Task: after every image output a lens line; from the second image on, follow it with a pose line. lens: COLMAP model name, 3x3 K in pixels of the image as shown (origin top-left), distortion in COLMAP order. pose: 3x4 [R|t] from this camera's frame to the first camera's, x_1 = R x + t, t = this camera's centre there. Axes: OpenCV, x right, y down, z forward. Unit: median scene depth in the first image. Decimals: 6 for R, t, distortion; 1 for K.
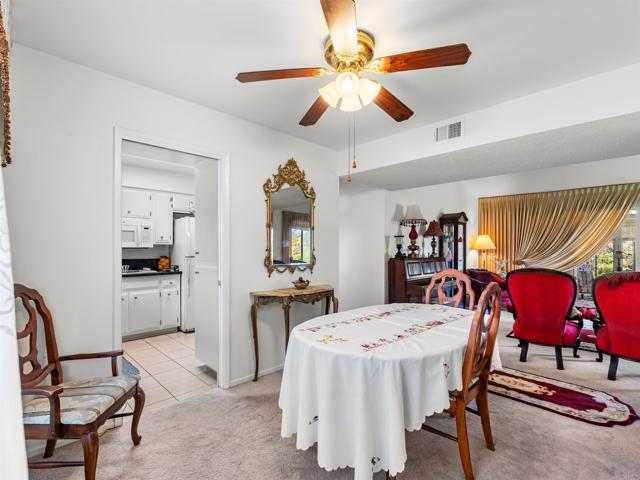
lens RADIAL K [[305.3, 0, 318.8], [0, 305.3, 248.7], [0, 0, 1]] dist [-0.002339, -0.000196]
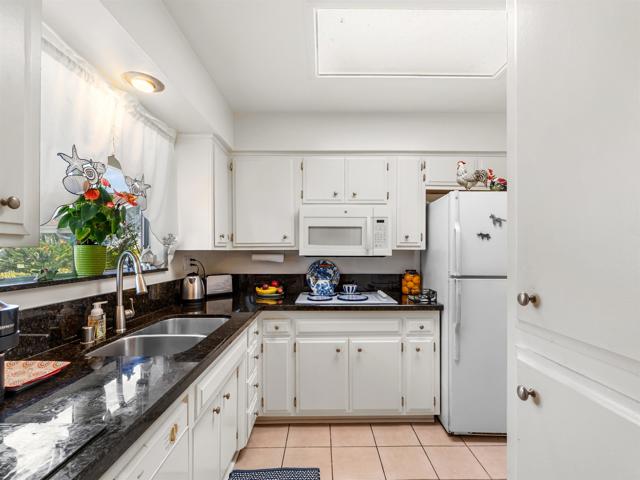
lens RADIAL K [[314.2, 0, 322.4], [0, 314.2, 249.7], [0, 0, 1]] dist [-0.000097, 0.000321]
pose [[0.715445, -0.003585, -0.698659, -0.233762], [-0.001441, 0.999977, -0.006606, -0.010907], [0.698667, 0.005733, 0.715424, 0.501842]]
